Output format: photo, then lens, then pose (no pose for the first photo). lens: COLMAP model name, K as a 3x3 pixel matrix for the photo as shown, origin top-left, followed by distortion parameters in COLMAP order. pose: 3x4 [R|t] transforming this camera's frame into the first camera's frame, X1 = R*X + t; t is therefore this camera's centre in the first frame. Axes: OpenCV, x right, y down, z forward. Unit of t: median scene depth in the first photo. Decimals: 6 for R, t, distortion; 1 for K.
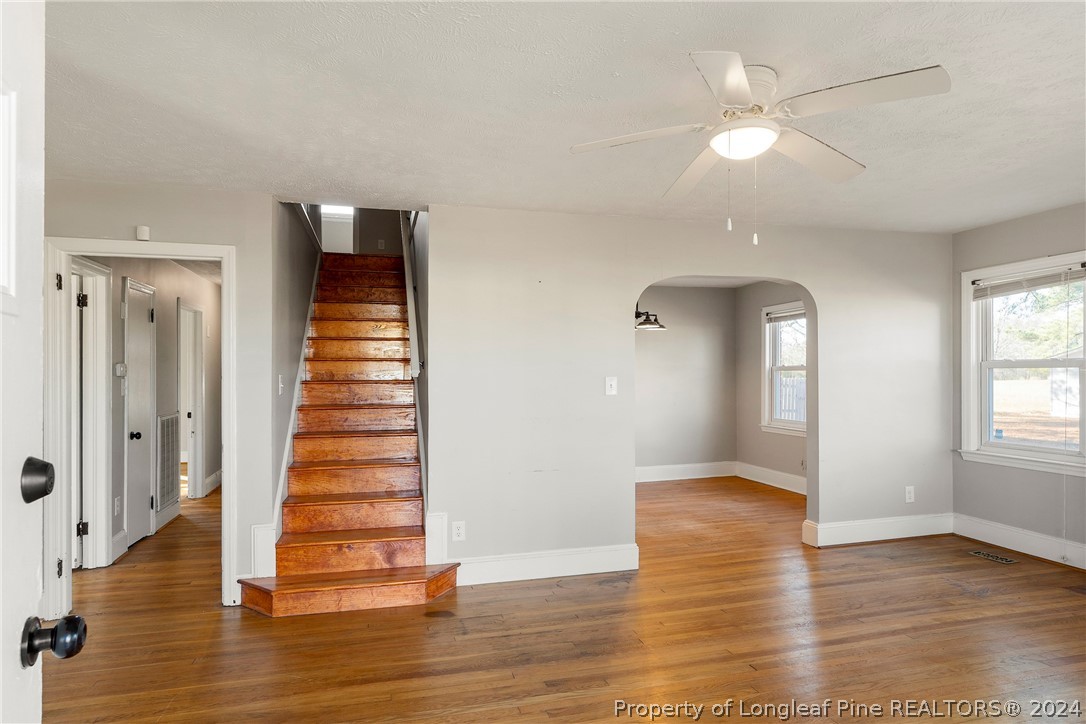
lens RADIAL K [[596.9, 0, 520.9], [0, 596.9, 374.4], [0, 0, 1]] dist [-0.007643, 0.001107]
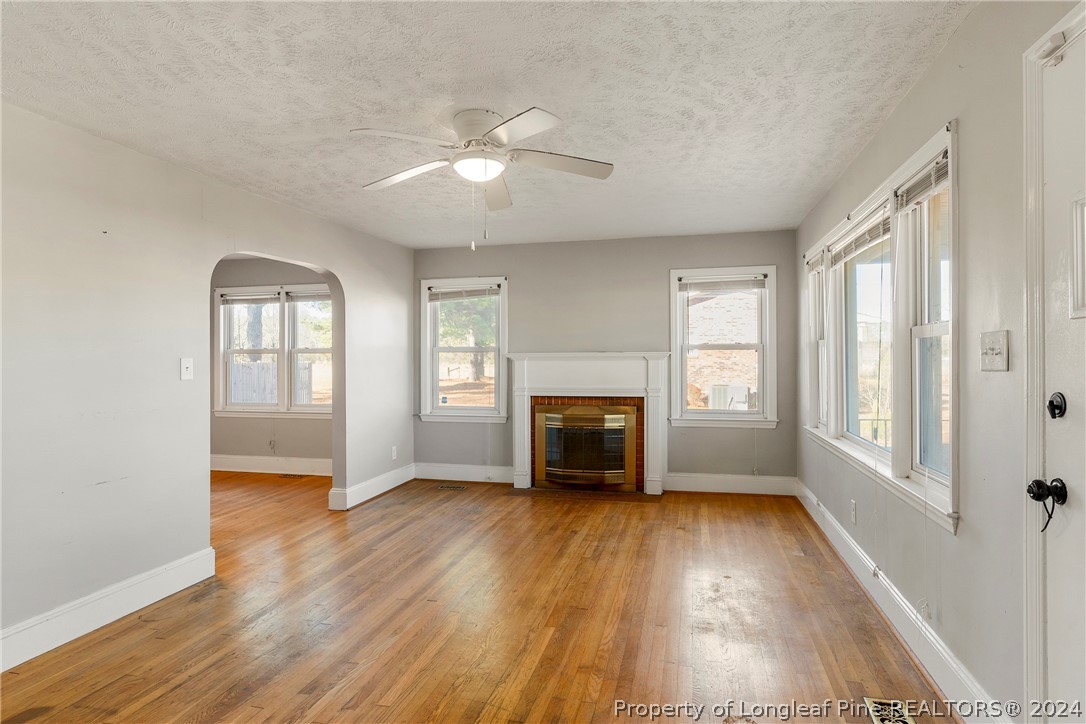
lens RADIAL K [[596.9, 0, 539.5], [0, 596.9, 359.8], [0, 0, 1]] dist [-0.007643, 0.001107]
pose [[0.486010, -0.001543, 0.873952, -0.307578], [0.000831, 0.999999, 0.001303, 0.004928], [-0.873953, 0.000093, 0.486010, 0.130360]]
